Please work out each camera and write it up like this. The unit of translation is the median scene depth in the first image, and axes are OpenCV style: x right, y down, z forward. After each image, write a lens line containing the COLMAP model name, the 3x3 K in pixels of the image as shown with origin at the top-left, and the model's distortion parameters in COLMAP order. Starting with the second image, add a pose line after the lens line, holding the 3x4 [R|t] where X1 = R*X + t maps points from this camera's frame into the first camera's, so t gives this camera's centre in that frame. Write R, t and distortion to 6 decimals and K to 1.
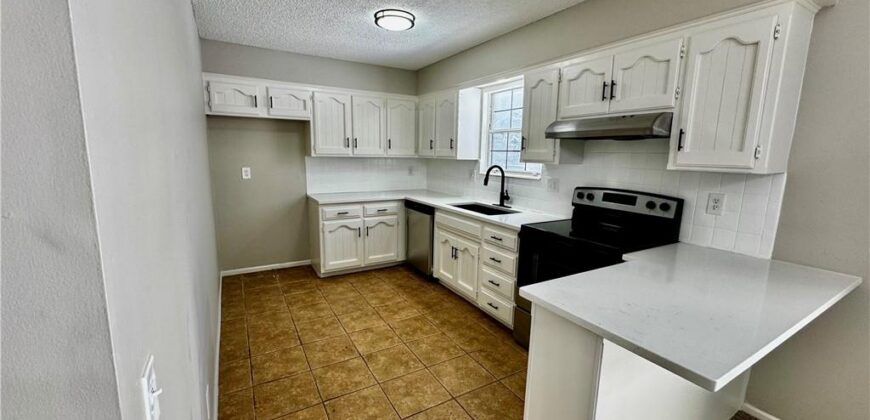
lens RADIAL K [[345.9, 0, 435.0], [0, 345.9, 210.0], [0, 0, 1]] dist [-0.012185, -0.000046]
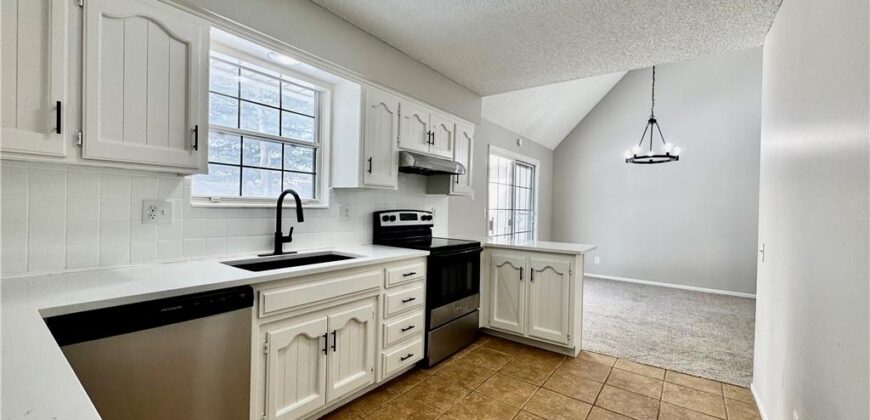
lens RADIAL K [[345.9, 0, 435.0], [0, 345.9, 210.0], [0, 0, 1]] dist [-0.012185, -0.000046]
pose [[-0.380968, -0.041370, 0.923662, -0.523195], [0.117908, 0.988668, 0.092914, -0.123216], [-0.917039, 0.144305, -0.371773, 1.013206]]
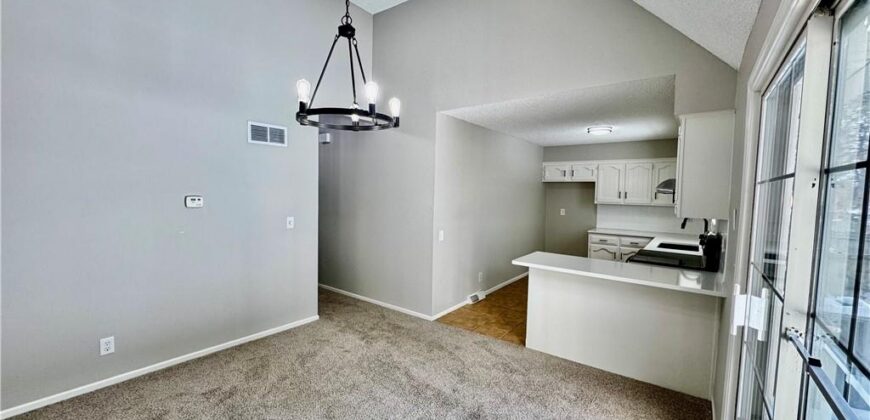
lens RADIAL K [[345.9, 0, 435.0], [0, 345.9, 210.0], [0, 0, 1]] dist [-0.012185, -0.000046]
pose [[0.368428, 0.035002, -0.928997, 1.015610], [-0.166611, 0.985598, -0.028942, 0.051984], [0.914605, 0.165444, 0.368954, -0.313057]]
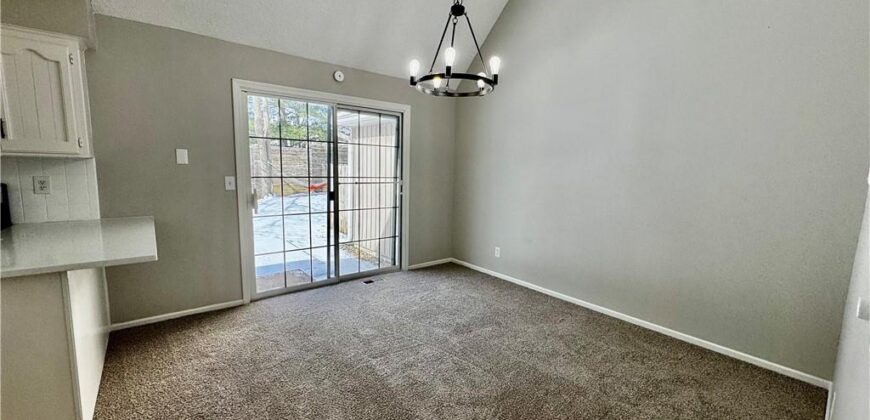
lens RADIAL K [[345.9, 0, 435.0], [0, 345.9, 210.0], [0, 0, 1]] dist [-0.012185, -0.000046]
pose [[-0.145748, -0.149658, 0.977937, -0.331837], [0.131381, 0.976809, 0.169066, 0.027965], [-0.980559, 0.153123, -0.122706, -0.107991]]
